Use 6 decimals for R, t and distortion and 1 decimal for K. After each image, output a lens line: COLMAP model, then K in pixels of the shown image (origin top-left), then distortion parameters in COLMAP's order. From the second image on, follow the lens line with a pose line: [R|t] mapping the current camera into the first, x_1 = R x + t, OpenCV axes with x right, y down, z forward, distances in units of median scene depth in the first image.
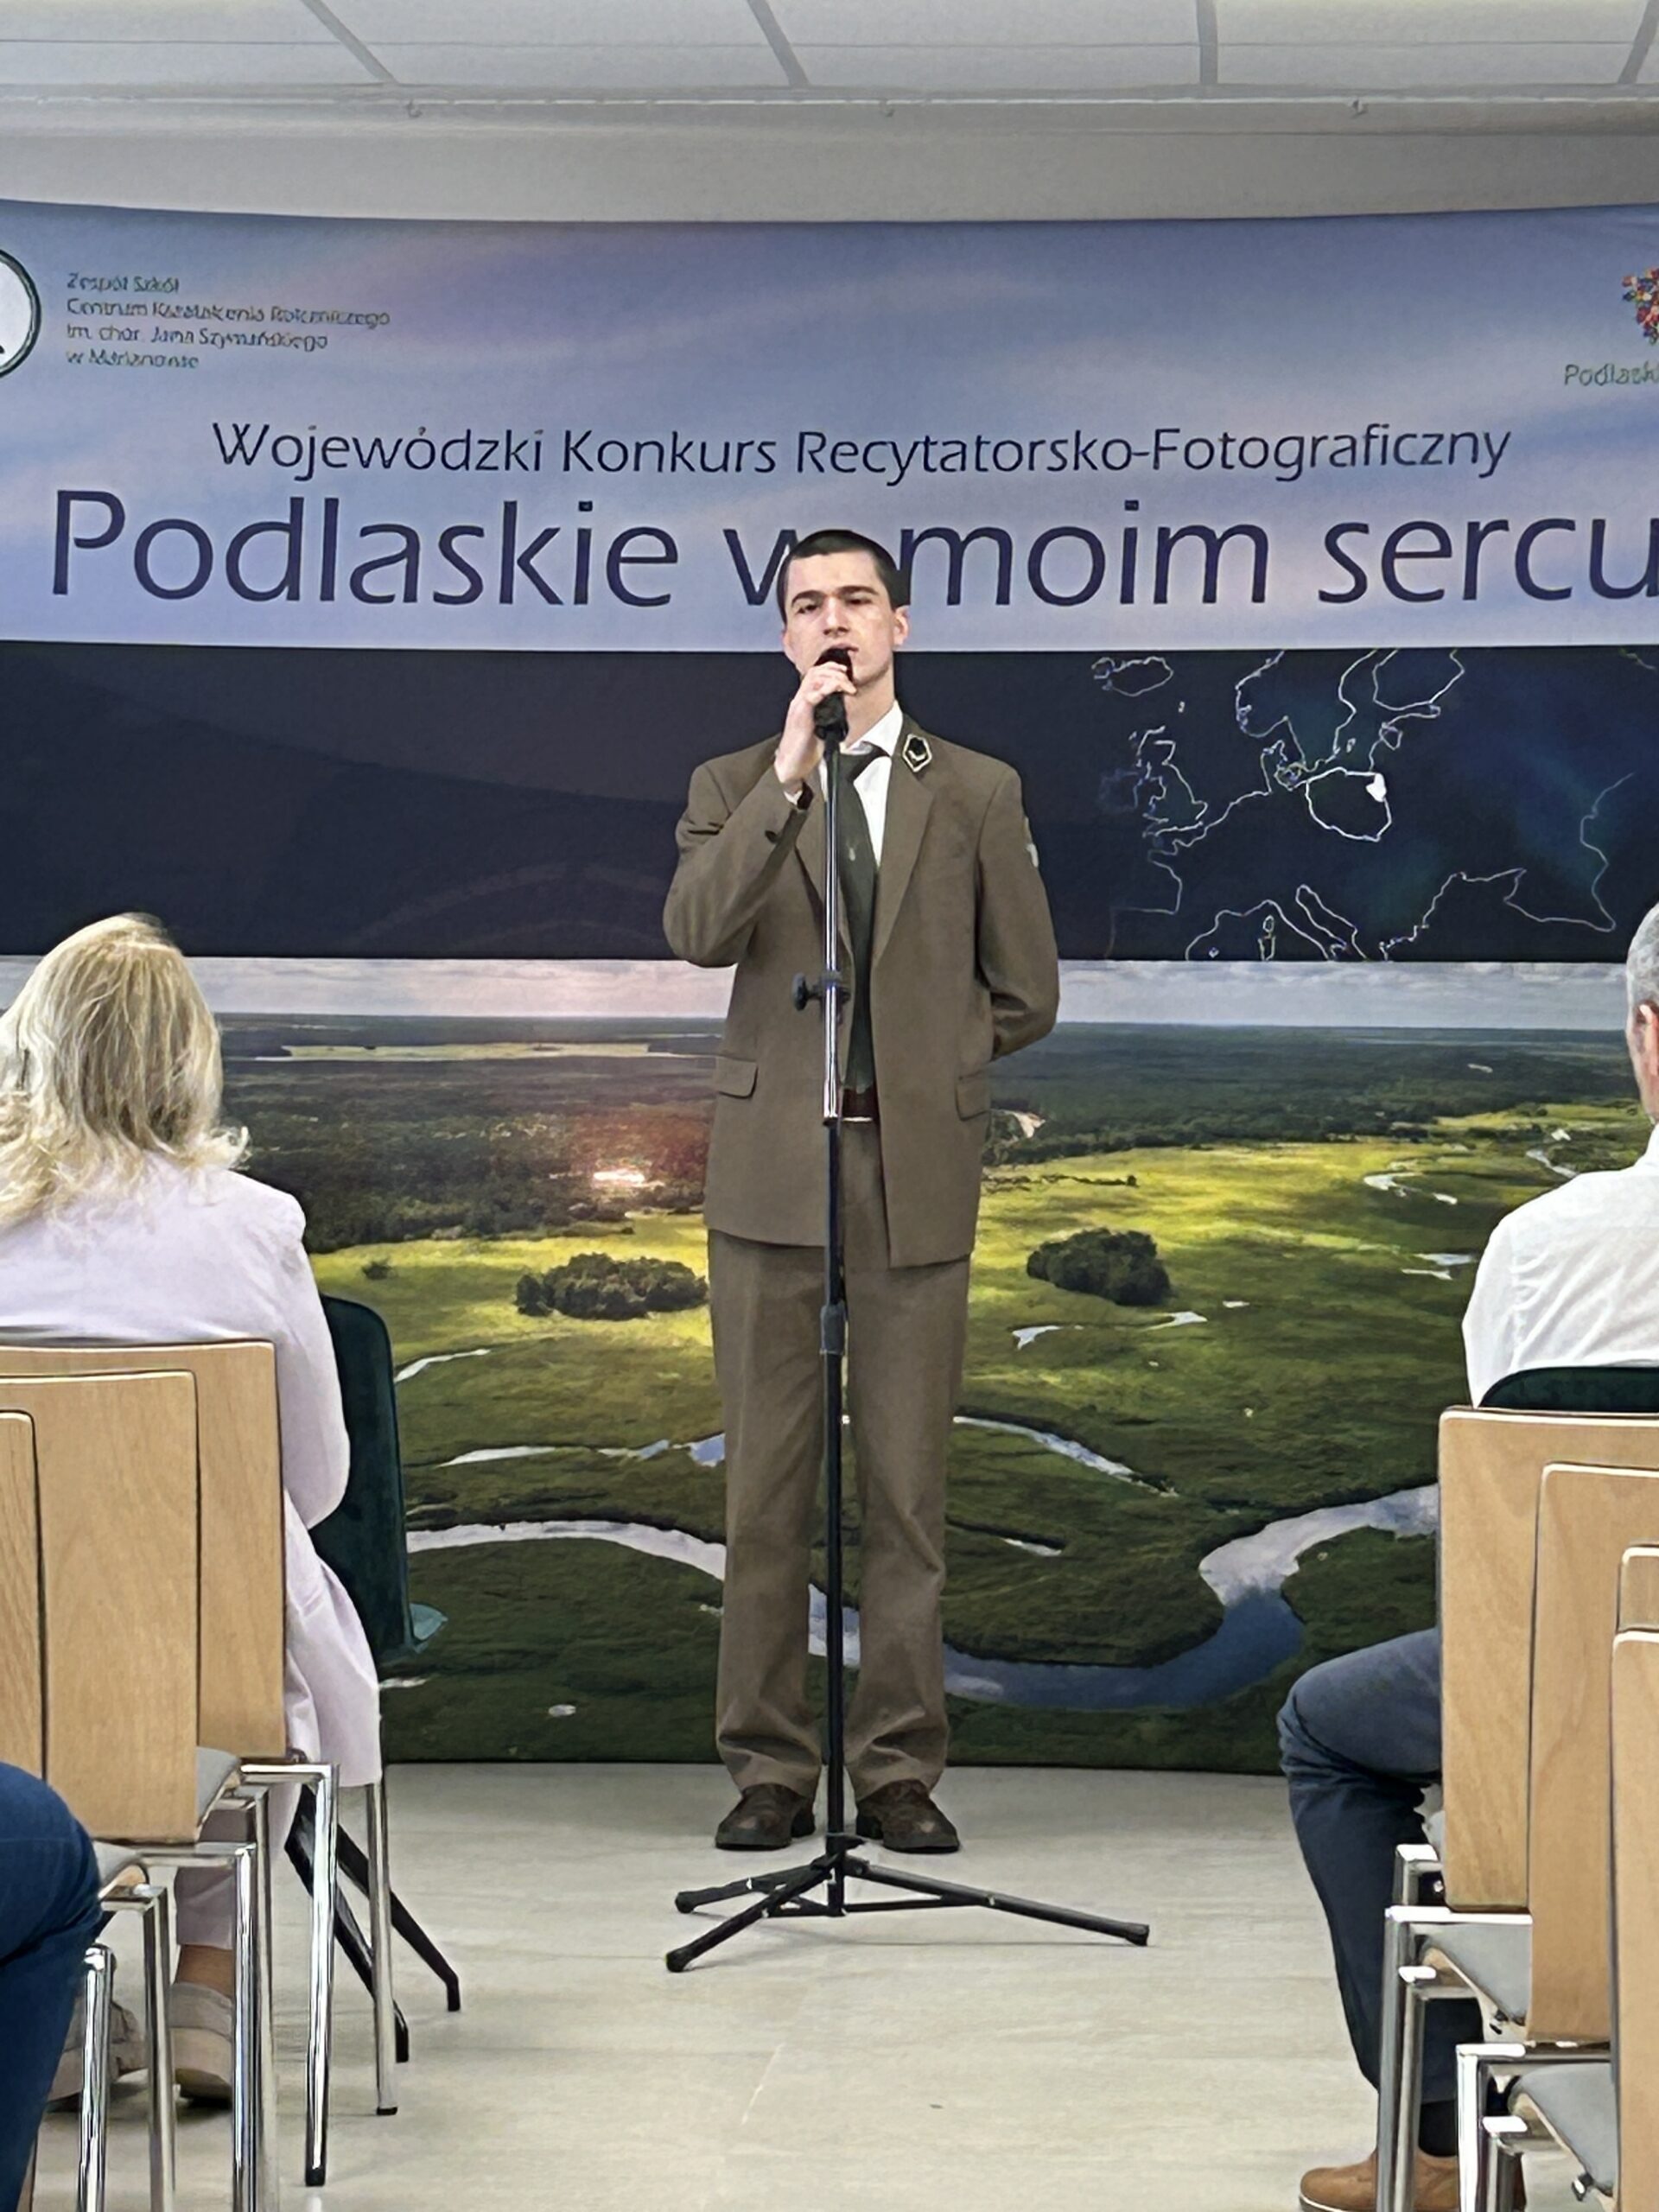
lens RADIAL K [[8964.6, 0, 722.8], [0, 8964.6, 1627.7], [0, 0, 1]] dist [-0.698313, 15.359987]
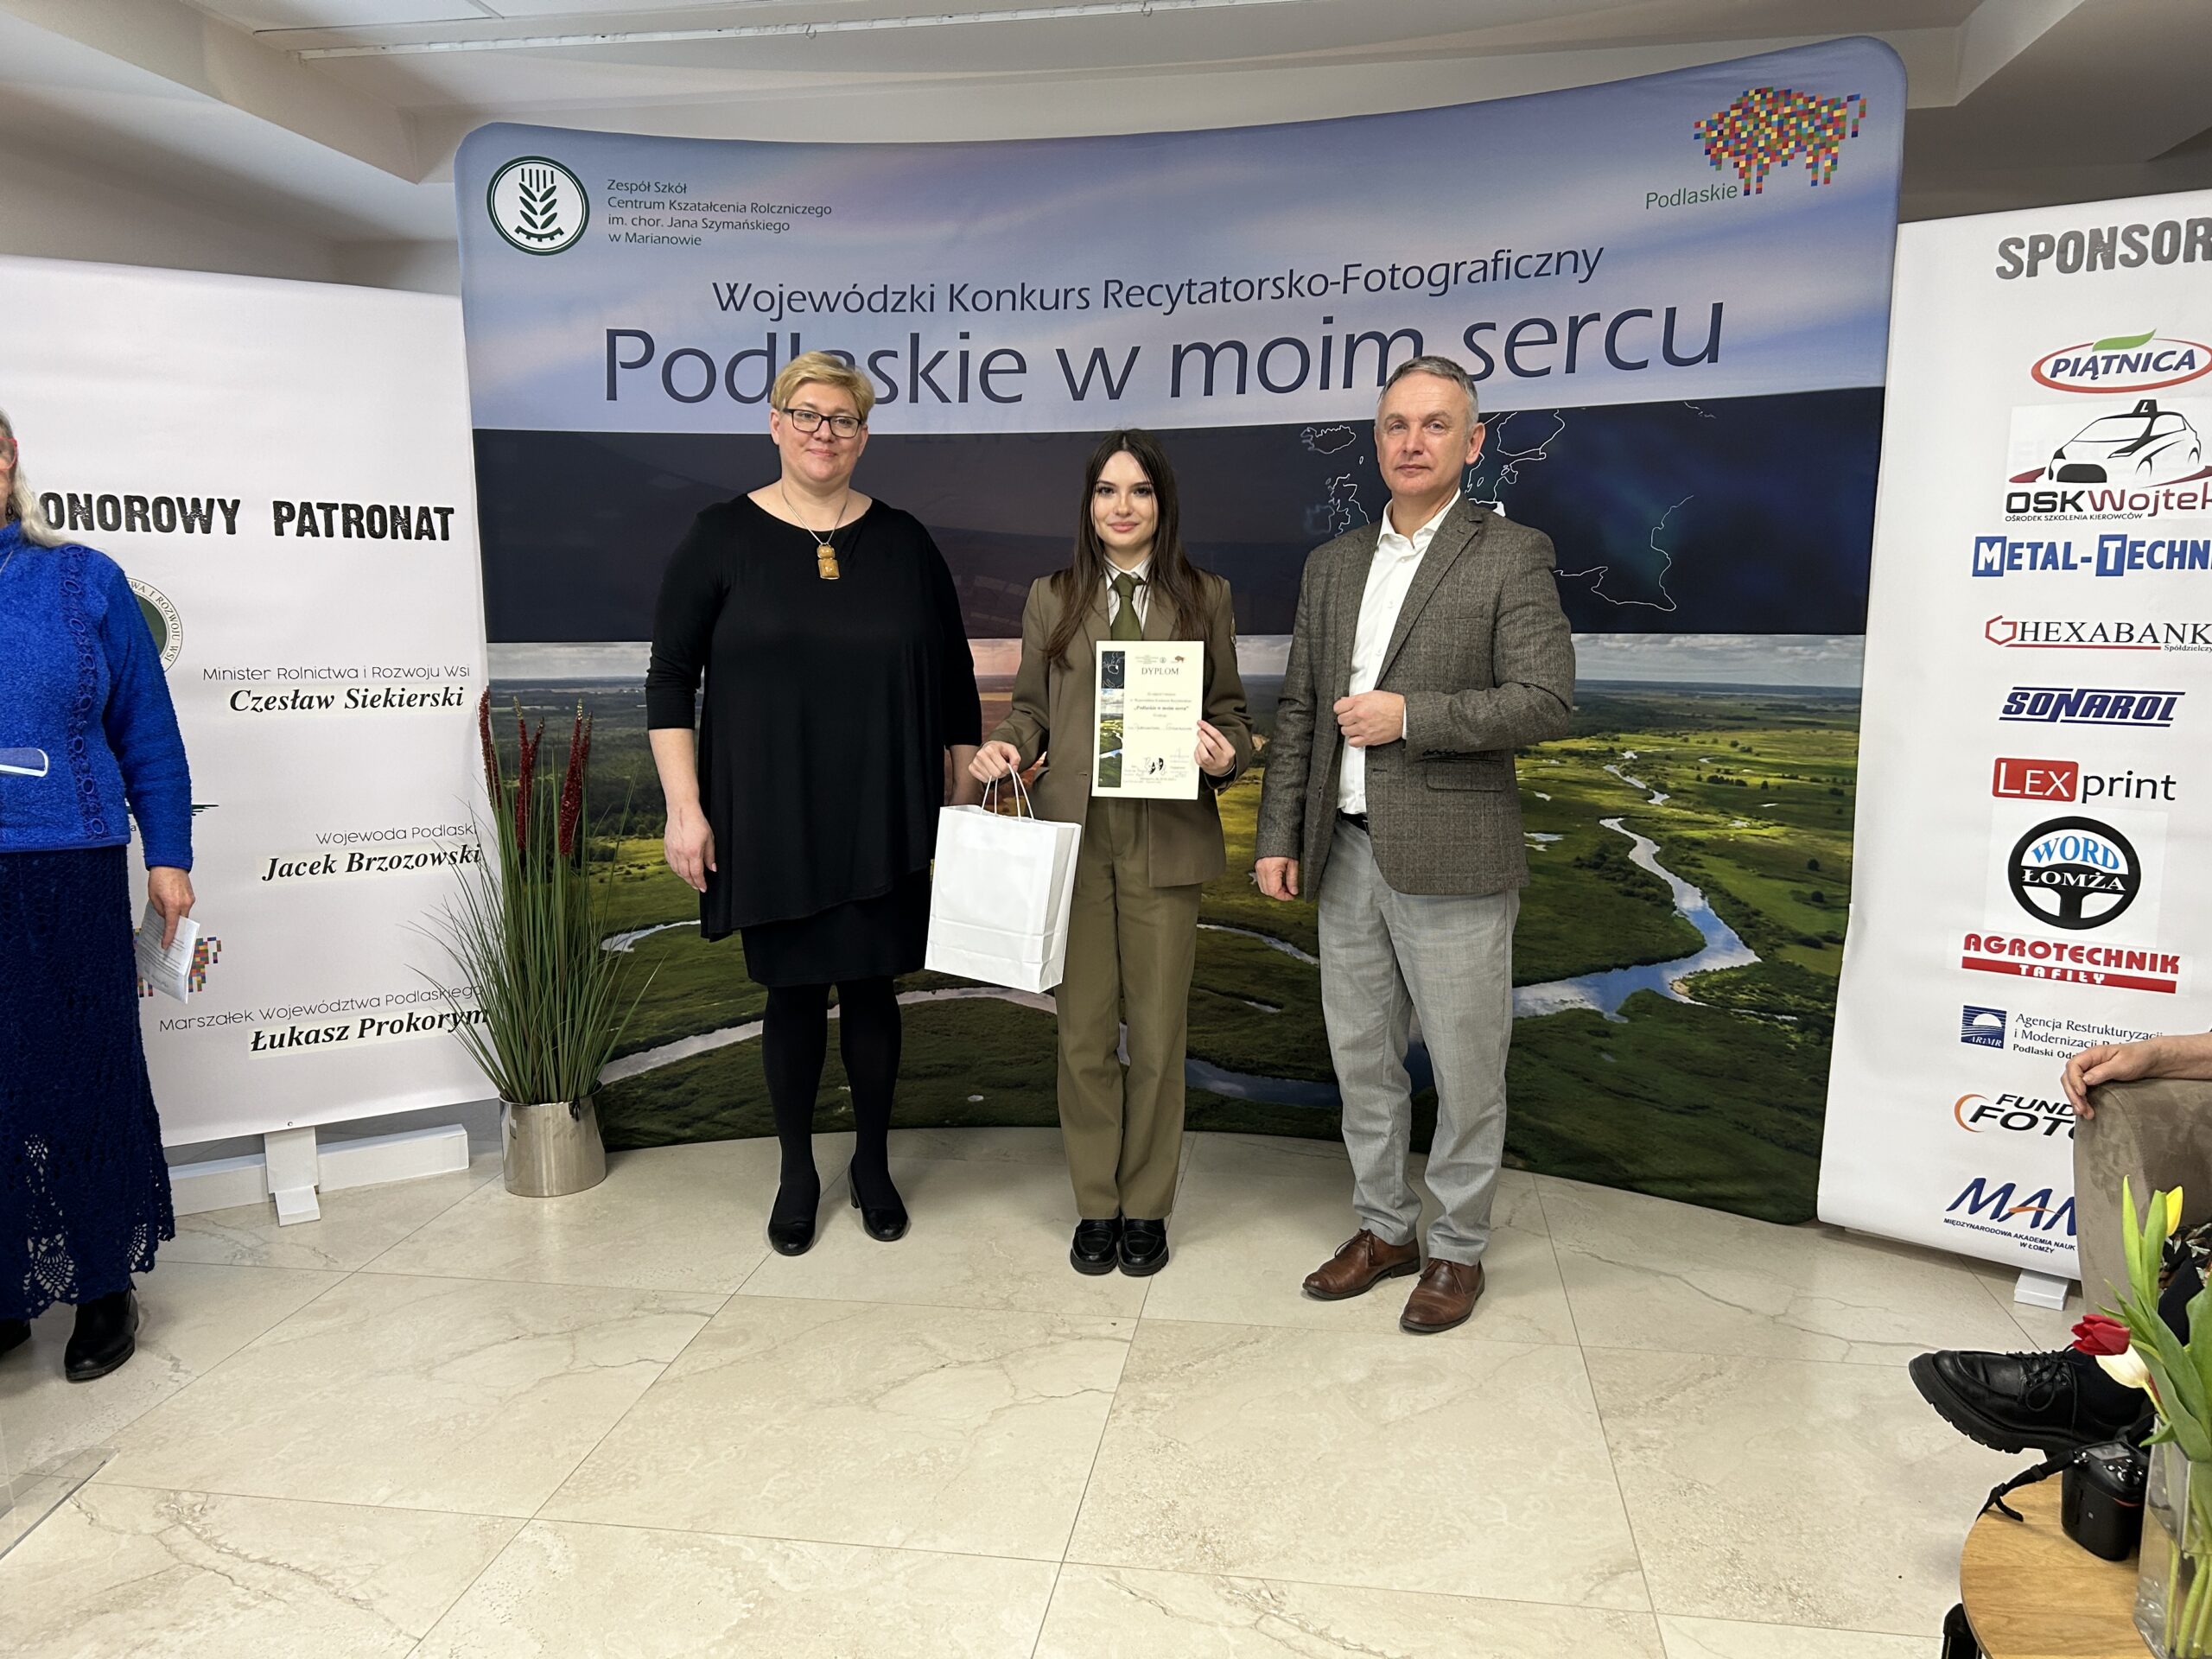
lens RADIAL K [[1669.1, 0, 1100.9], [0, 1669.1, 836.6], [0, 0, 1]] dist [0.036379, -0.041044]
pose [[0.995297, -0.003521, -0.096809, 0.035010], [0.012004, 0.996120, 0.087178, -0.065628], [0.096126, -0.087930, 0.991478, 0.712583]]
